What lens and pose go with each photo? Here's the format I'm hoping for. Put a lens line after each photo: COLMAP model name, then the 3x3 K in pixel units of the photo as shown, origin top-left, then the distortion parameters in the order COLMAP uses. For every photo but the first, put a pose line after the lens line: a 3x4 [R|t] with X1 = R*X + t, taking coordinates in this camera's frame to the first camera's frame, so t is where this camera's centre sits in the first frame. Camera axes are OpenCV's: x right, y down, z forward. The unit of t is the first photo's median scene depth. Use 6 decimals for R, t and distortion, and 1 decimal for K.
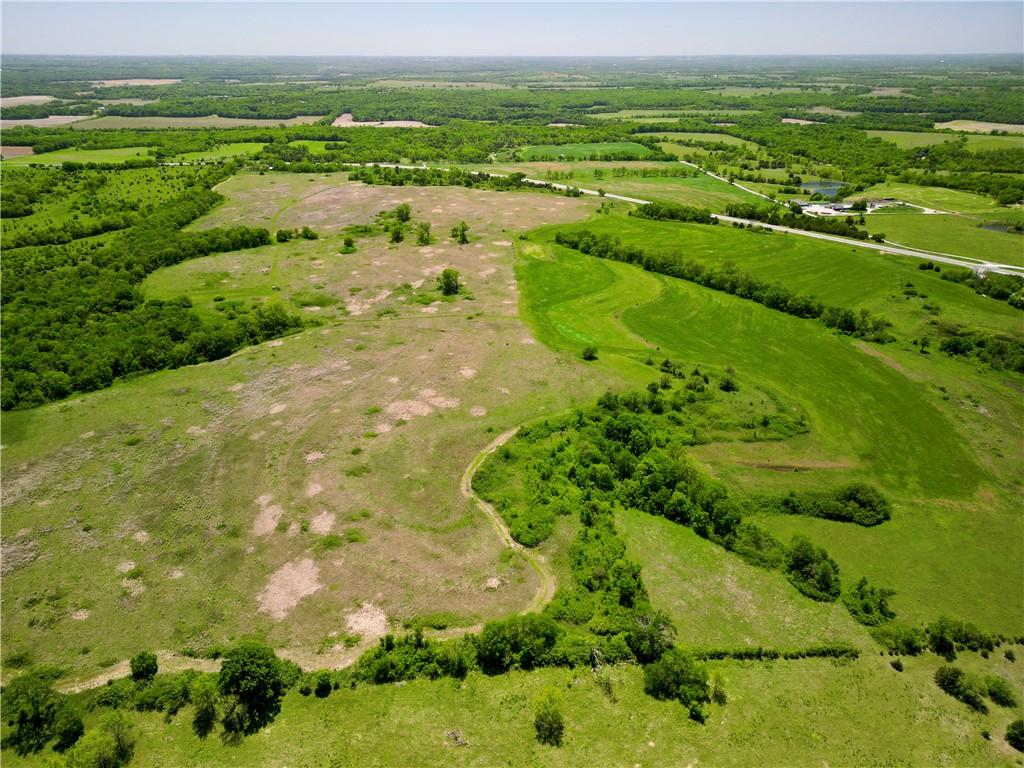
lens RADIAL K [[716.4, 0, 512.0], [0, 716.4, 384.0], [0, 0, 1]] dist [0.065746, -0.057923]
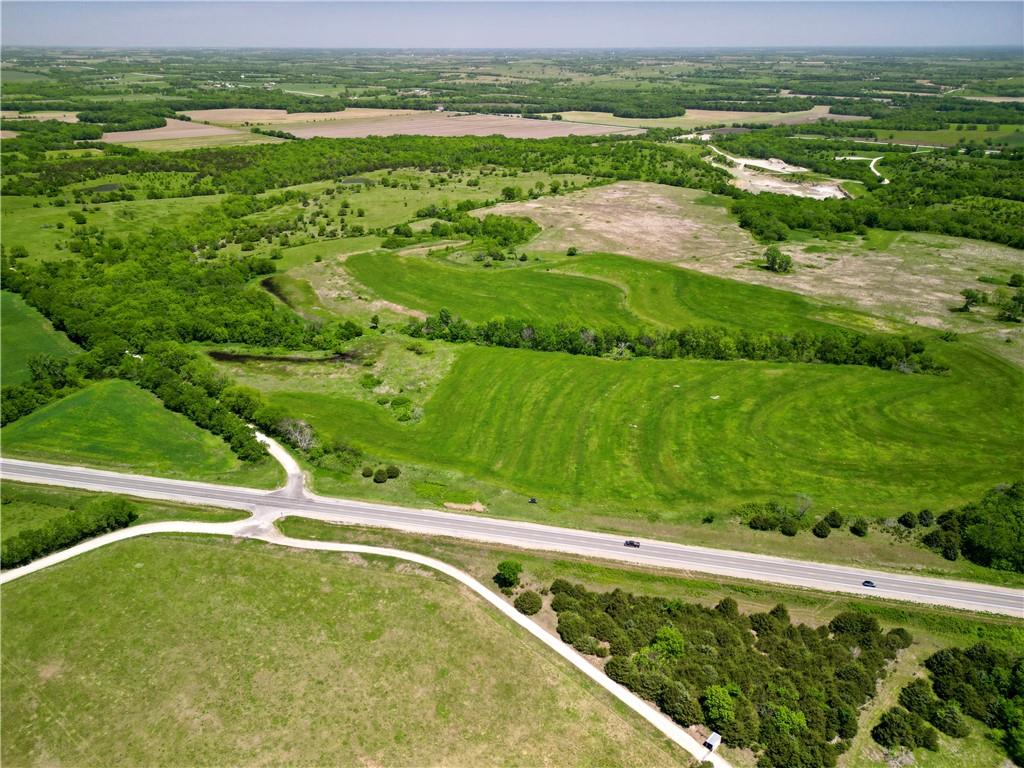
lens RADIAL K [[716.4, 0, 512.0], [0, 716.4, 384.0], [0, 0, 1]] dist [0.065746, -0.057923]
pose [[-0.779448, 0.267256, -0.566600, 0.907684], [-0.261974, 0.682508, 0.682315, -0.675009], [0.569061, 0.680263, -0.461965, 1.460738]]
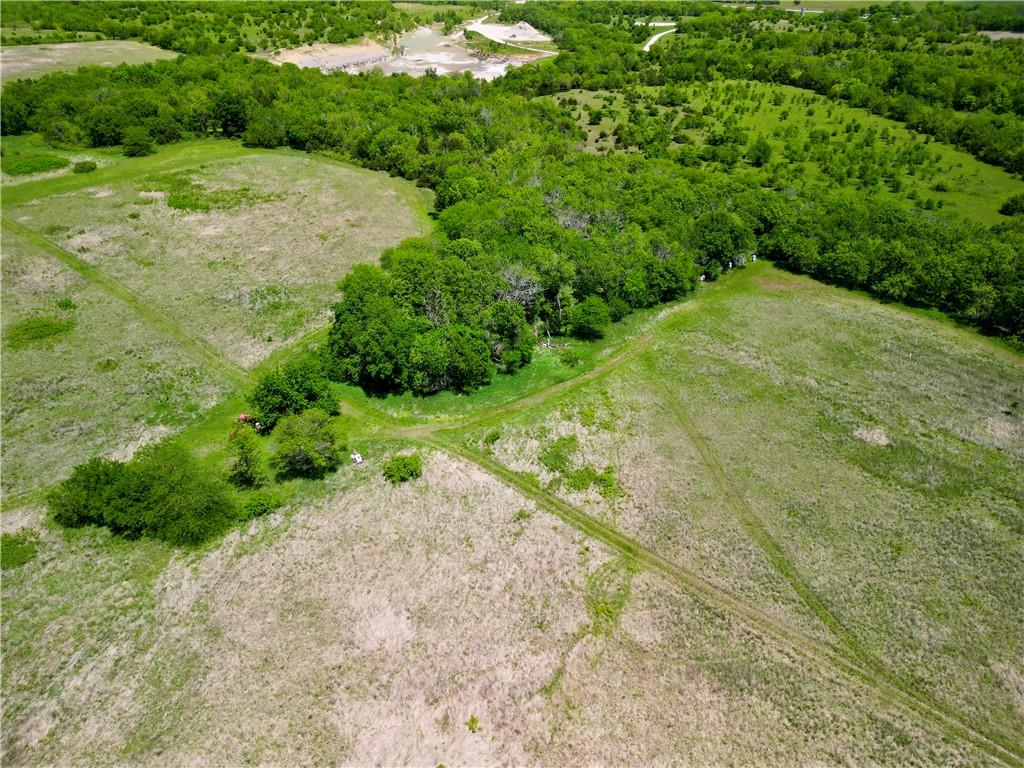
lens RADIAL K [[716.4, 0, 512.0], [0, 716.4, 384.0], [0, 0, 1]] dist [0.065746, -0.057923]
pose [[-0.825366, 0.298114, -0.479478, -0.379420], [-0.233271, 0.593306, 0.770436, -0.455573], [0.514155, 0.747741, -0.420154, 1.467058]]
